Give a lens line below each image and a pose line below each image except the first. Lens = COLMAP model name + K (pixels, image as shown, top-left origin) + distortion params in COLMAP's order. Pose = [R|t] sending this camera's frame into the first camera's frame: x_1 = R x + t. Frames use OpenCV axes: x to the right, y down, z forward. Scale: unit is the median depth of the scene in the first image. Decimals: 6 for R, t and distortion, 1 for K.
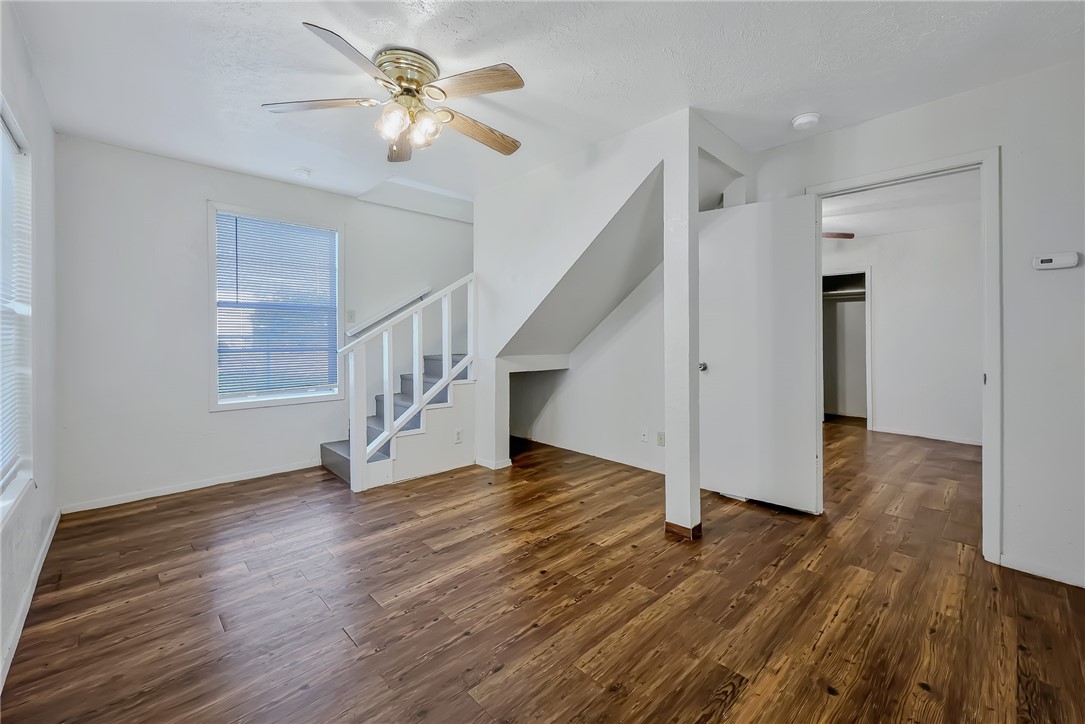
lens RADIAL K [[441.7, 0, 558.8], [0, 441.7, 339.9], [0, 0, 1]] dist [0.003169, 0.000109]
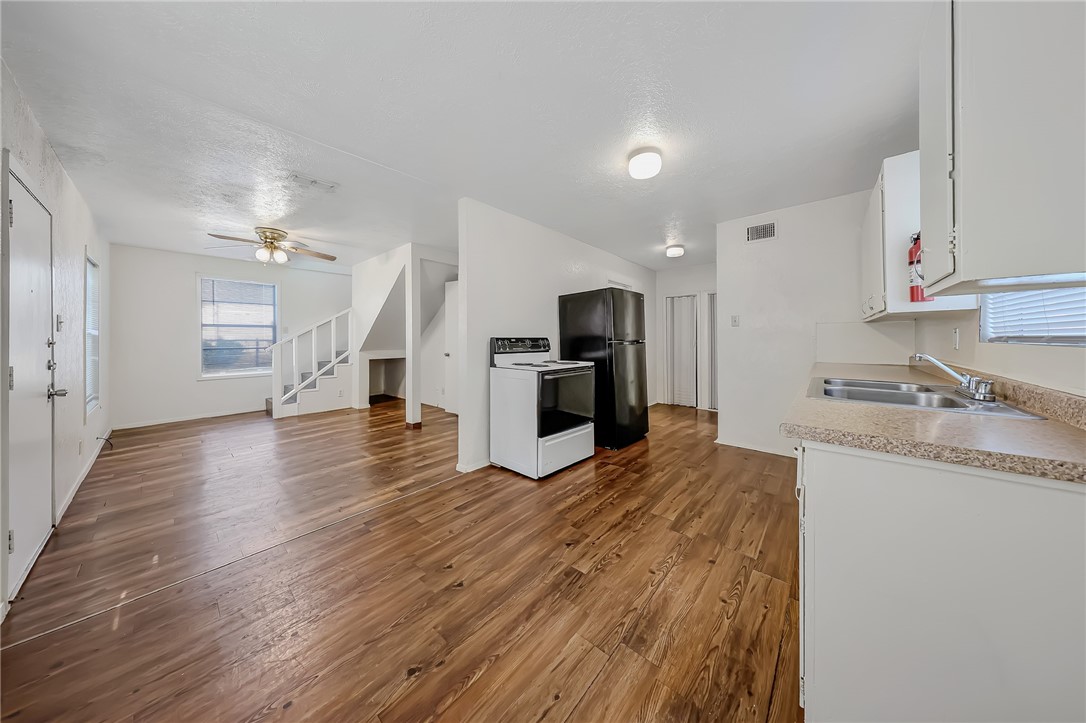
lens RADIAL K [[329.0, 0, 553.8], [0, 329.0, 336.1], [0, 0, 1]] dist [-0.001087, 0.000009]
pose [[0.995825, -0.004430, 0.091173, 0.911598], [0.005360, 0.999936, -0.009962, -0.014291], [-0.091124, 0.010409, 0.995785, -0.824980]]
